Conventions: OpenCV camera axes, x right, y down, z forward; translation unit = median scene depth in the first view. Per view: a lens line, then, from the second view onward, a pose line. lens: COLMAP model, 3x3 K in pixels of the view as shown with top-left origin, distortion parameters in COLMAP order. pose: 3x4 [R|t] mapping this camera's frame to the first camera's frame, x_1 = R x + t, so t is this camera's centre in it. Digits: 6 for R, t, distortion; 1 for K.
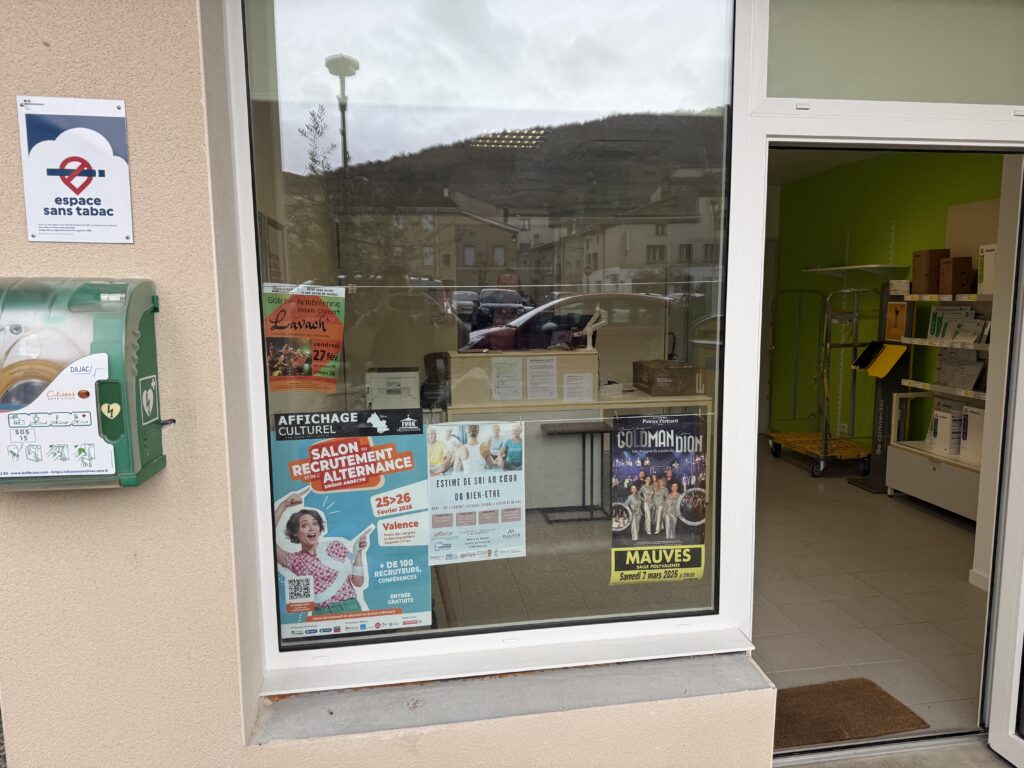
lens RADIAL K [[720.8, 0, 519.4], [0, 720.8, 386.9], [0, 0, 1]] dist [0.065093, -0.087784]
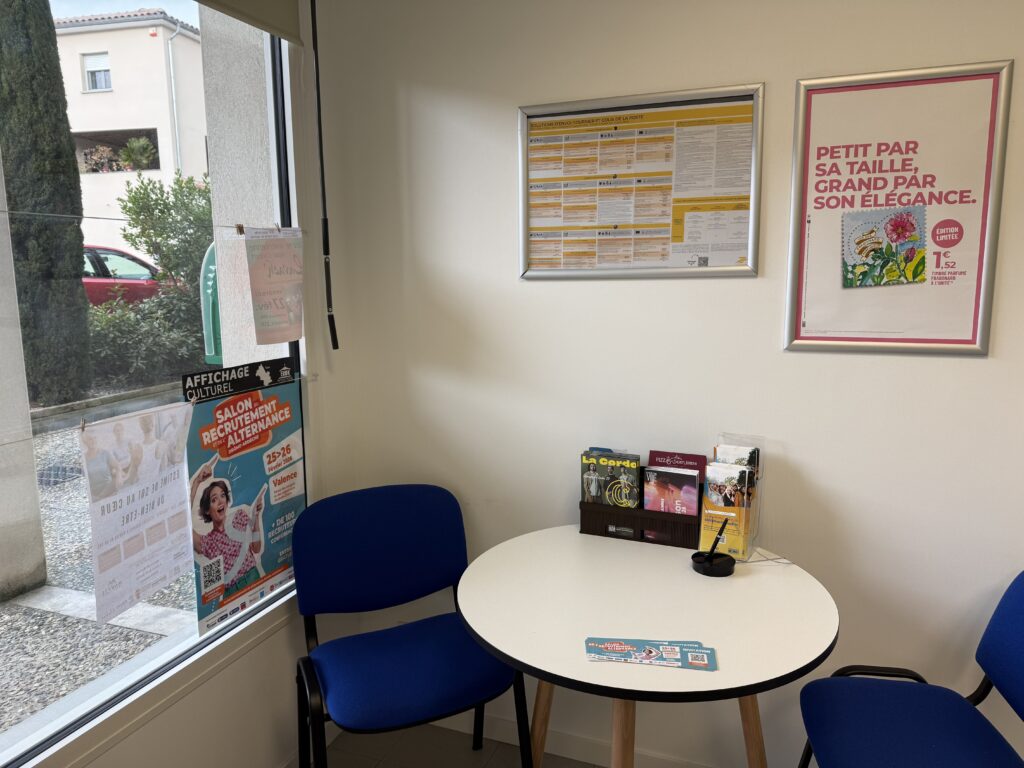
lens RADIAL K [[720.8, 0, 525.5], [0, 720.8, 388.2], [0, 0, 1]] dist [0.065093, -0.087784]
pose [[0.499608, -0.127165, 0.856867, -0.845022], [0.095358, 0.991228, 0.091506, 0.012305], [-0.860987, 0.035992, 0.507352, 0.224397]]
